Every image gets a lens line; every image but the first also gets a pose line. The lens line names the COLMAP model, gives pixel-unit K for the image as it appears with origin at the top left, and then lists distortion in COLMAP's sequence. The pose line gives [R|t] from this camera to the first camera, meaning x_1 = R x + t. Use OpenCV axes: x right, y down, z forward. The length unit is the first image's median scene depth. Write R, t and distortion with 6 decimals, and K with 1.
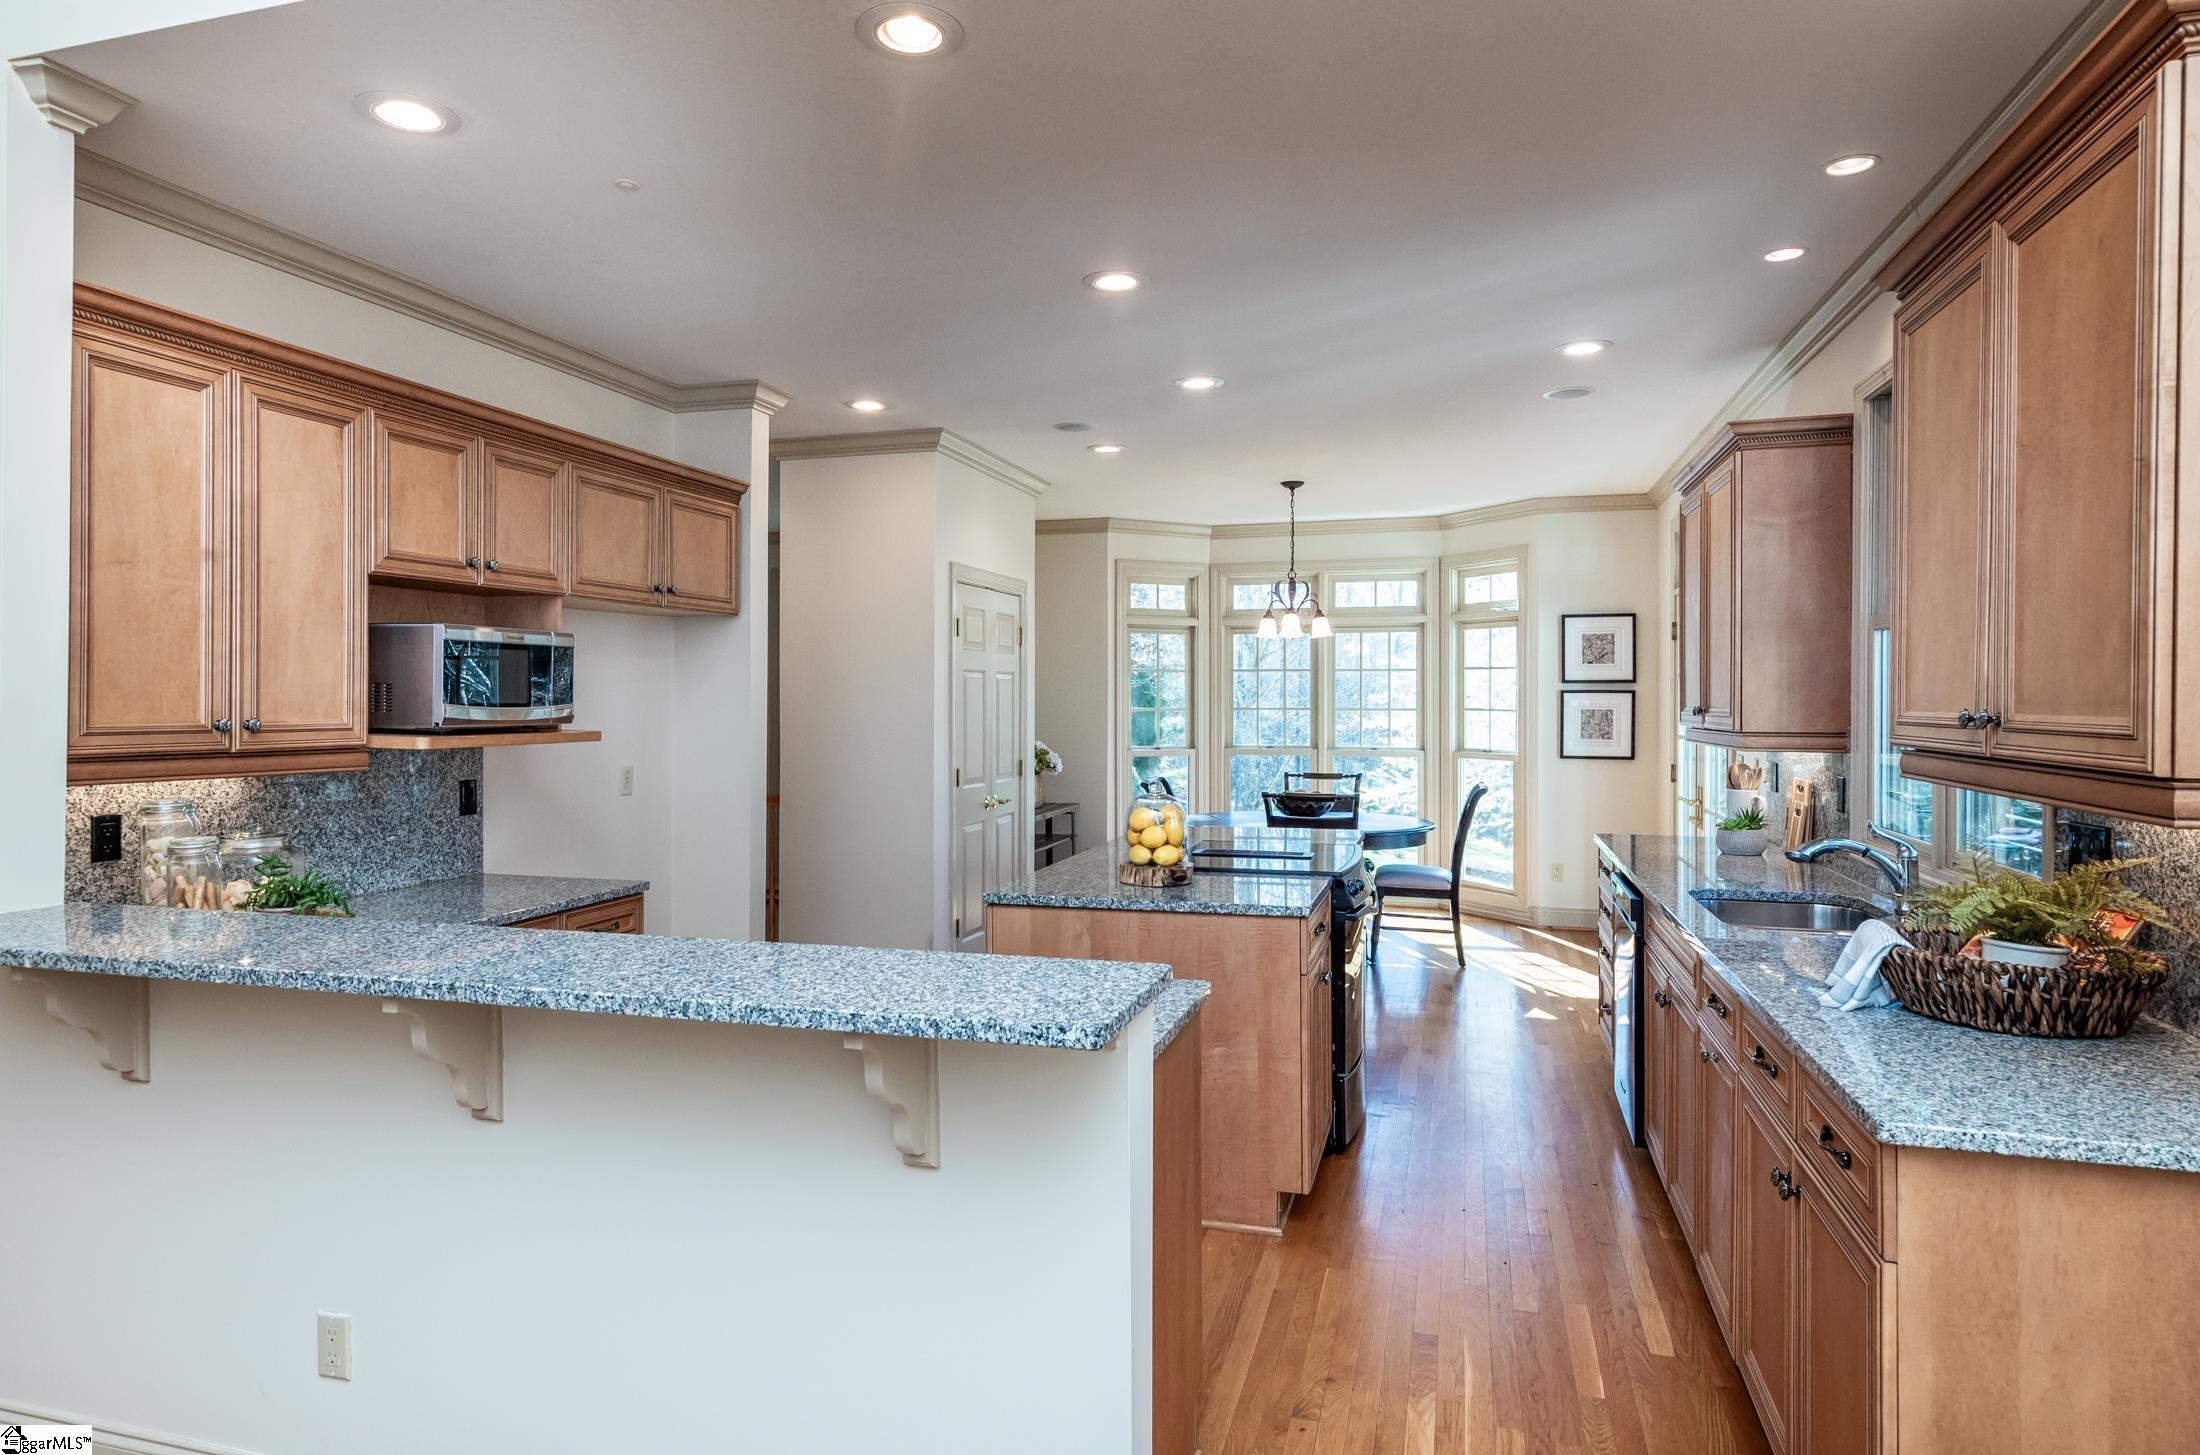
lens RADIAL K [[1267.9, 0, 1103.8], [0, 1267.9, 708.0], [0, 0, 1]] dist [0.015088, -0.001081]
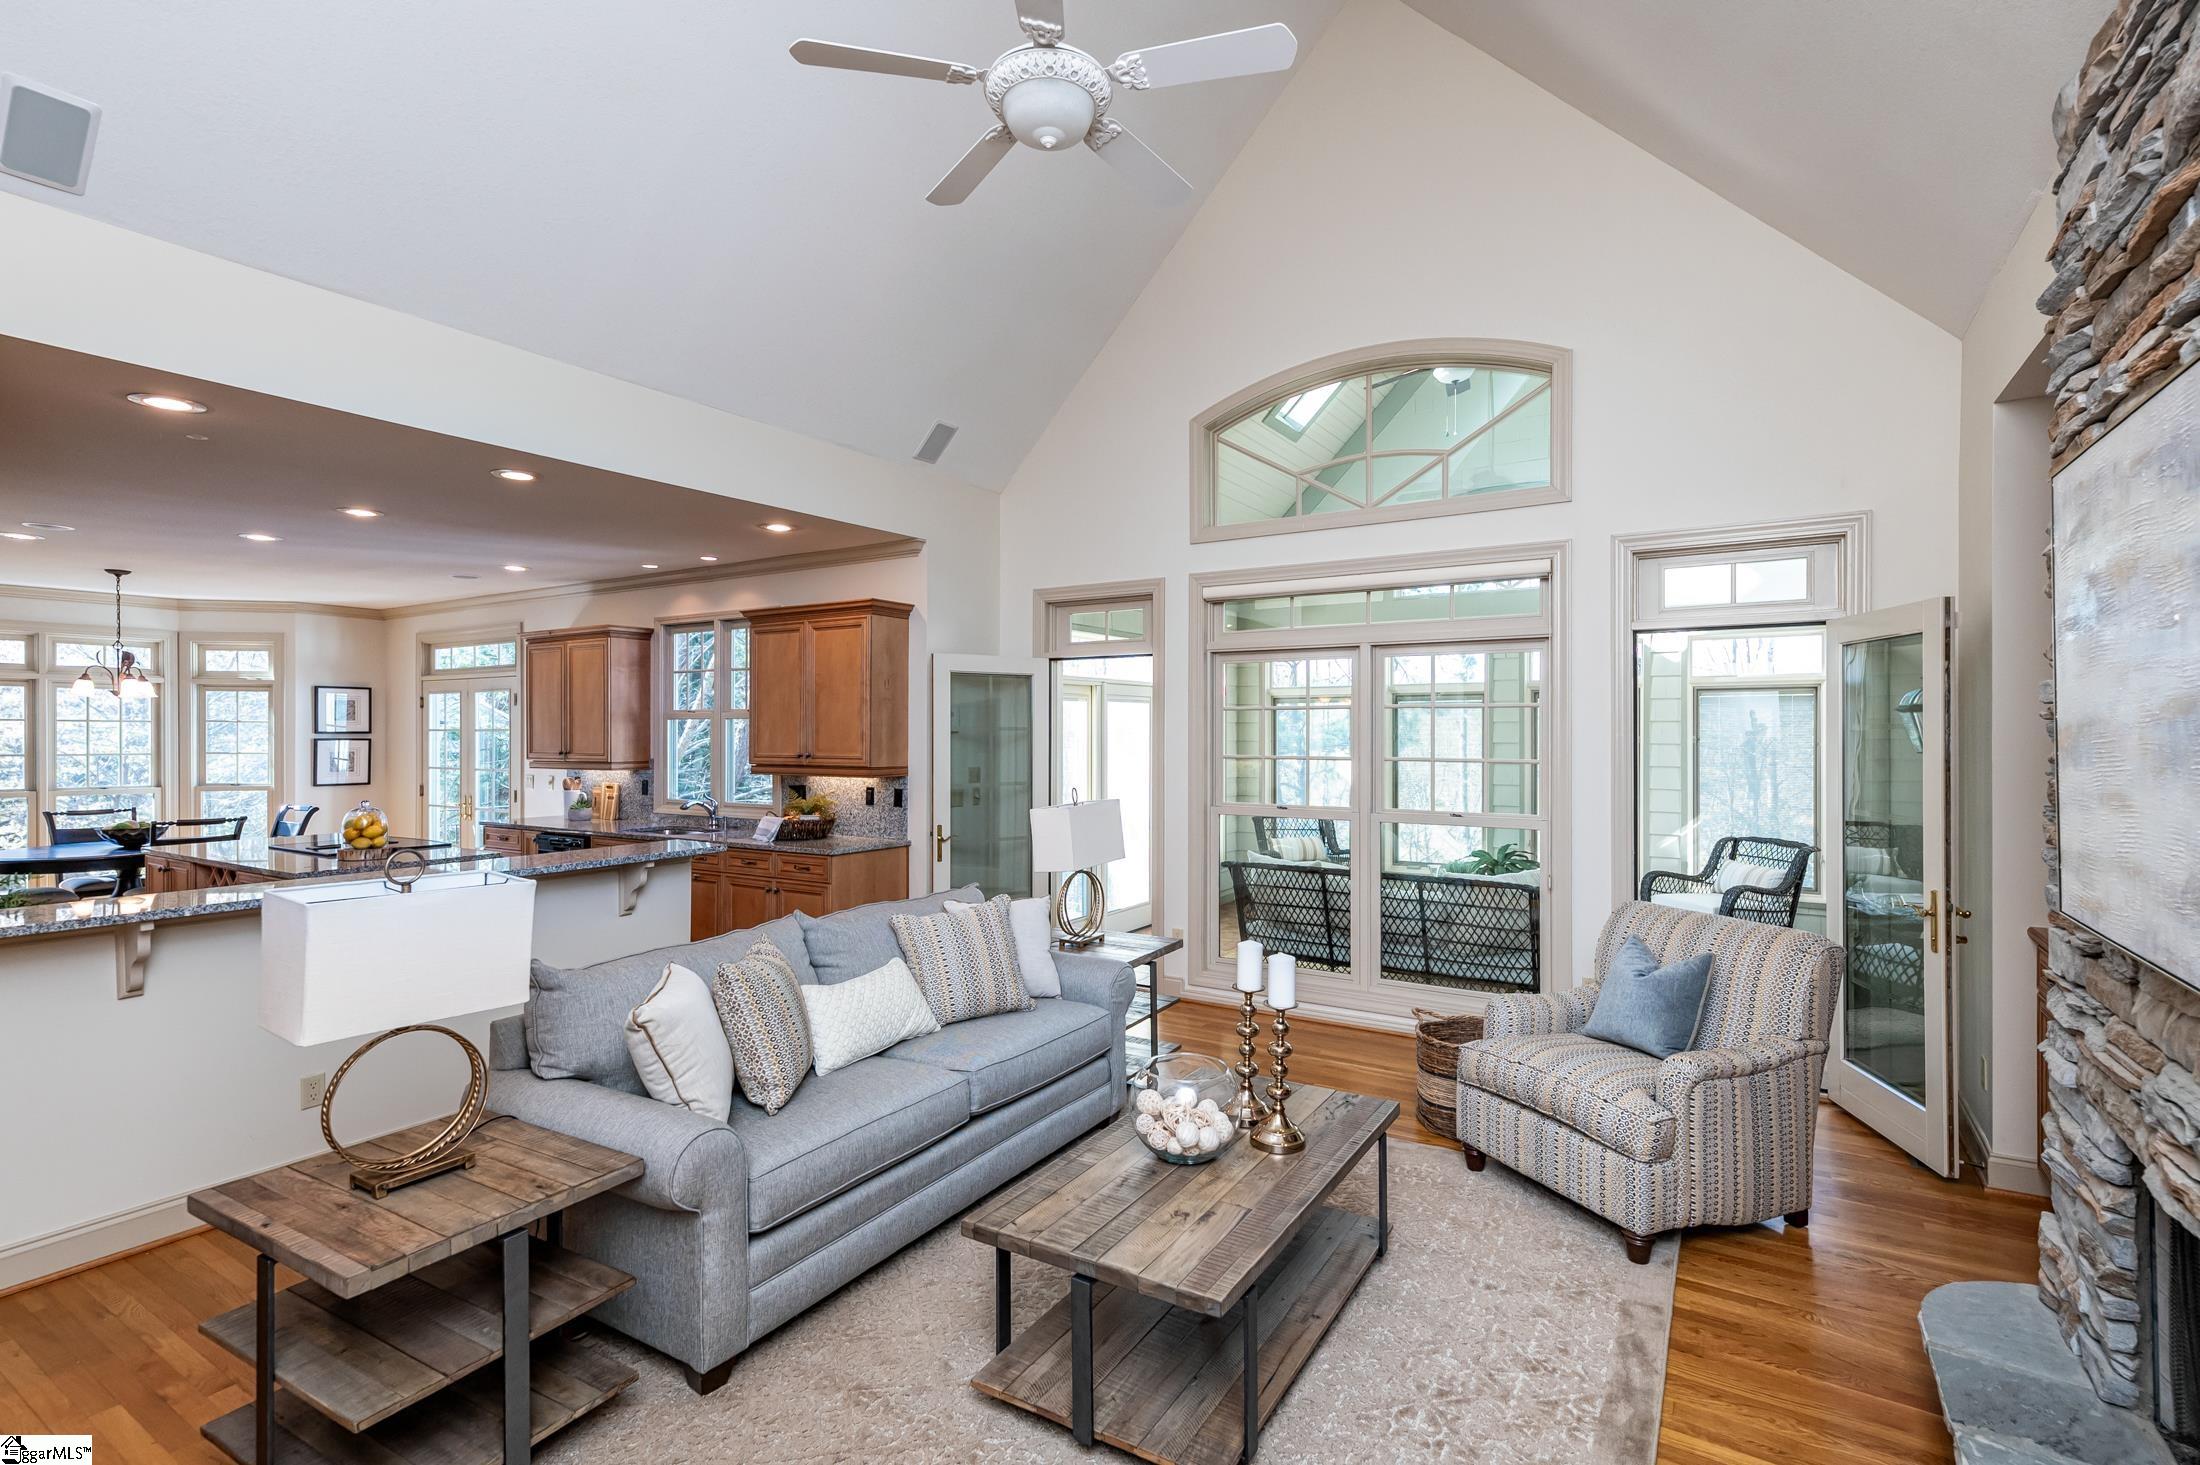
lens RADIAL K [[985.3, 0, 1110.0], [0, 985.3, 736.5], [0, 0, 1]] dist [0.017888, -0.000978]
pose [[0.262965, -0.004178, 0.964796, -0.950532], [0.007368, 0.999970, 0.002322, -0.023920], [-0.964777, 0.006499, 0.262988, -0.311725]]
